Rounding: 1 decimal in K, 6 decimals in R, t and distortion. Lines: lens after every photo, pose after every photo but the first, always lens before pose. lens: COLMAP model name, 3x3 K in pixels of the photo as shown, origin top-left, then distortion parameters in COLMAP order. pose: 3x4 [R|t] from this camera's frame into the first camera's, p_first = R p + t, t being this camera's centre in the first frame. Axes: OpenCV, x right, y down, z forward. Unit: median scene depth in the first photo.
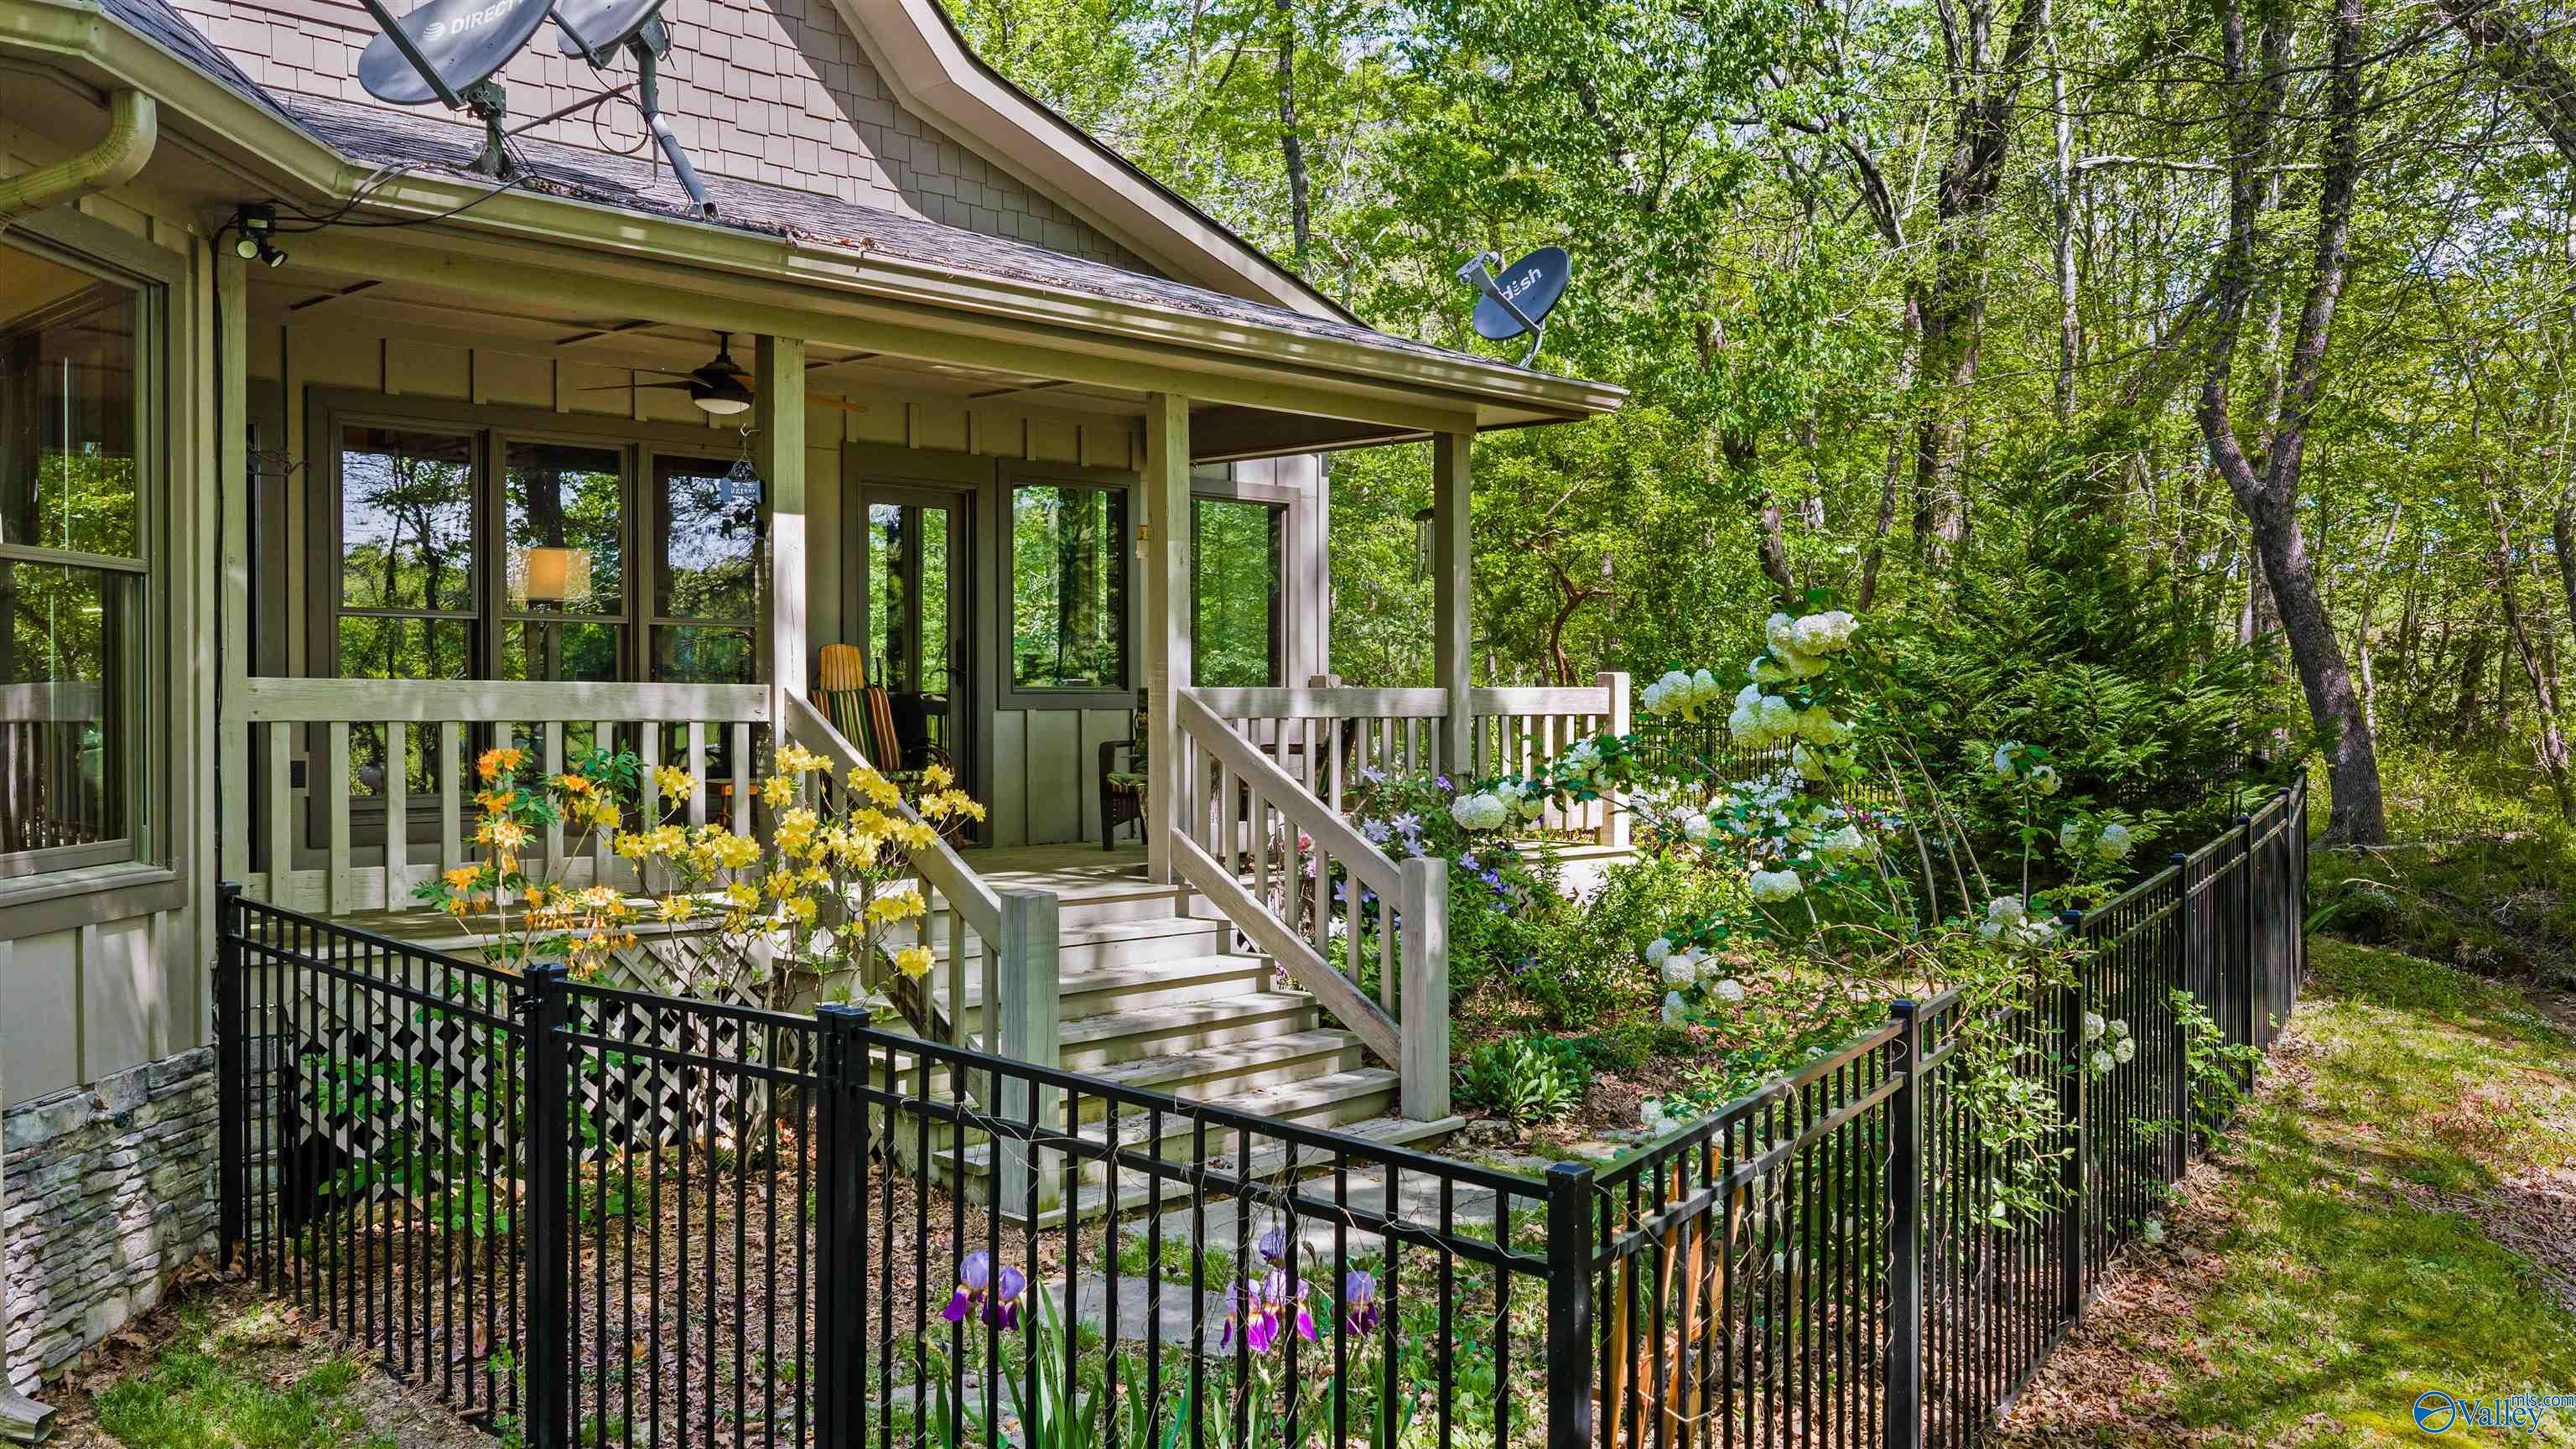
lens RADIAL K [[2122.4, 0, 1288.0], [0, 2122.4, 724.5], [0, 0, 1]] dist [0.005105, -0.001546]
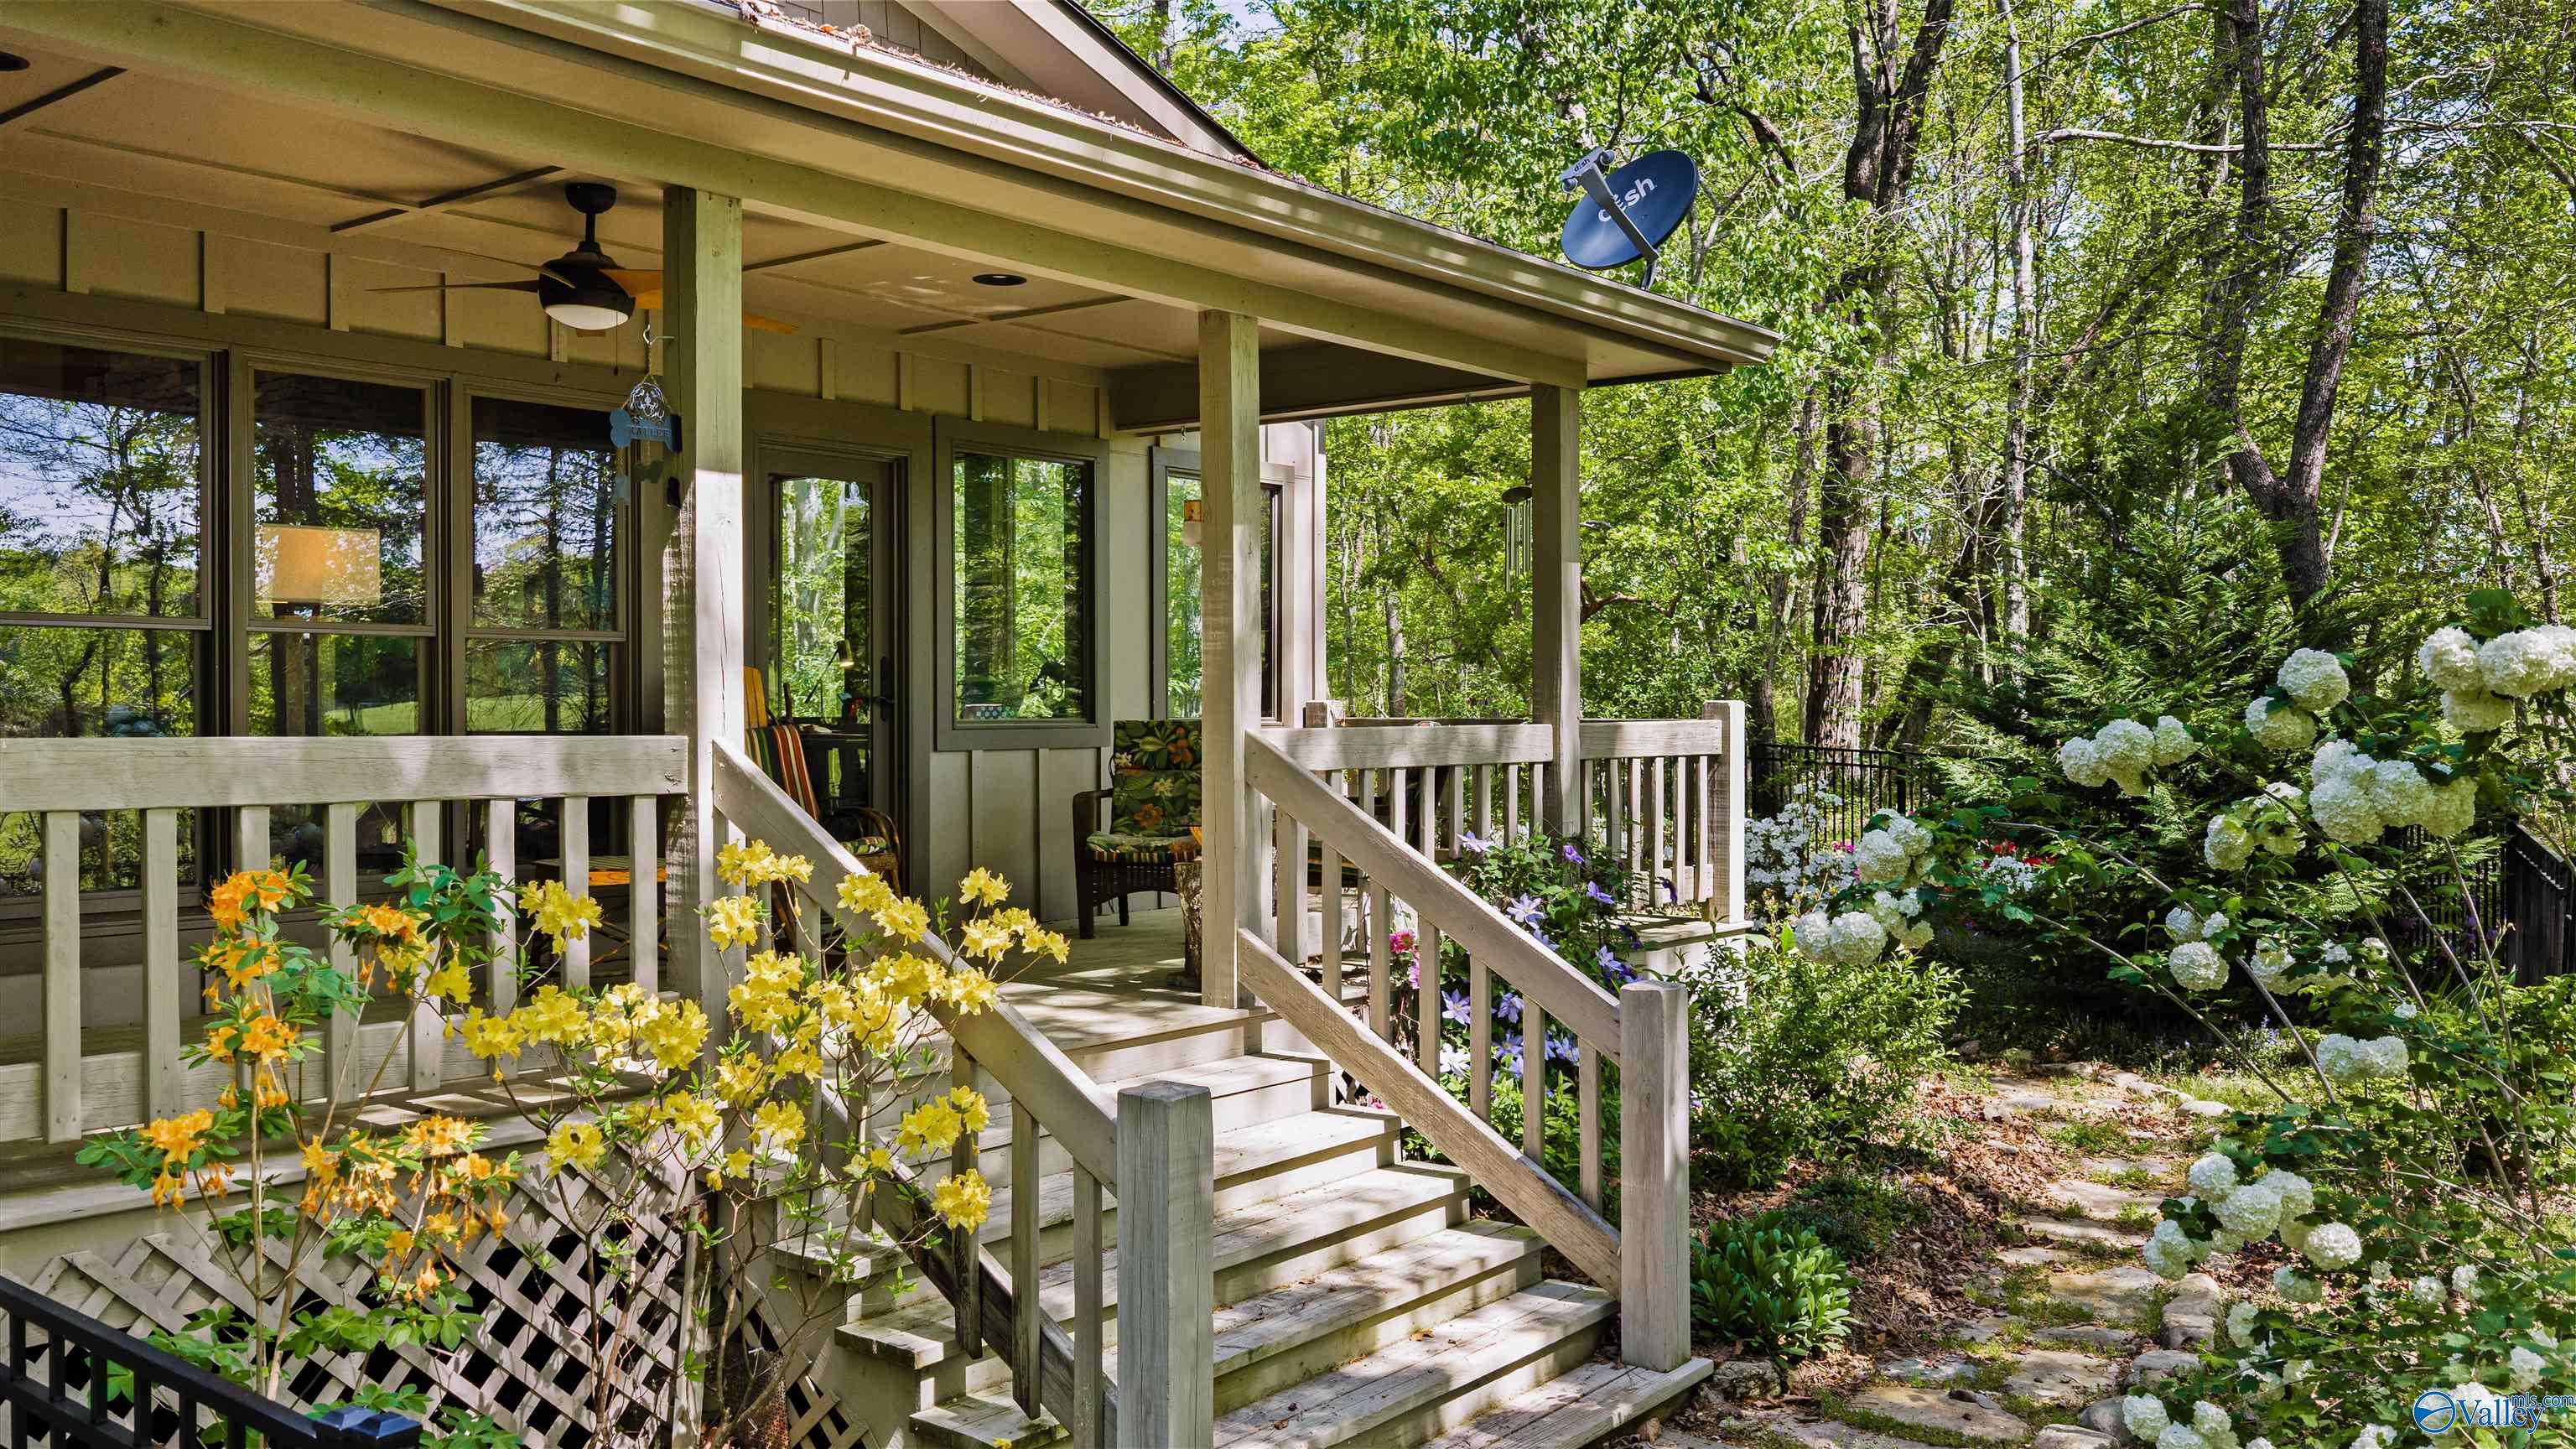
lens RADIAL K [[2122.4, 0, 1288.0], [0, 2122.4, 724.5], [0, 0, 1]] dist [0.005105, -0.001546]
pose [[0.994596, -0.001404, 0.103810, -0.125176], [0.001748, 0.999993, -0.003224, -0.018921], [-0.103805, 0.003388, 0.994592, 0.330520]]
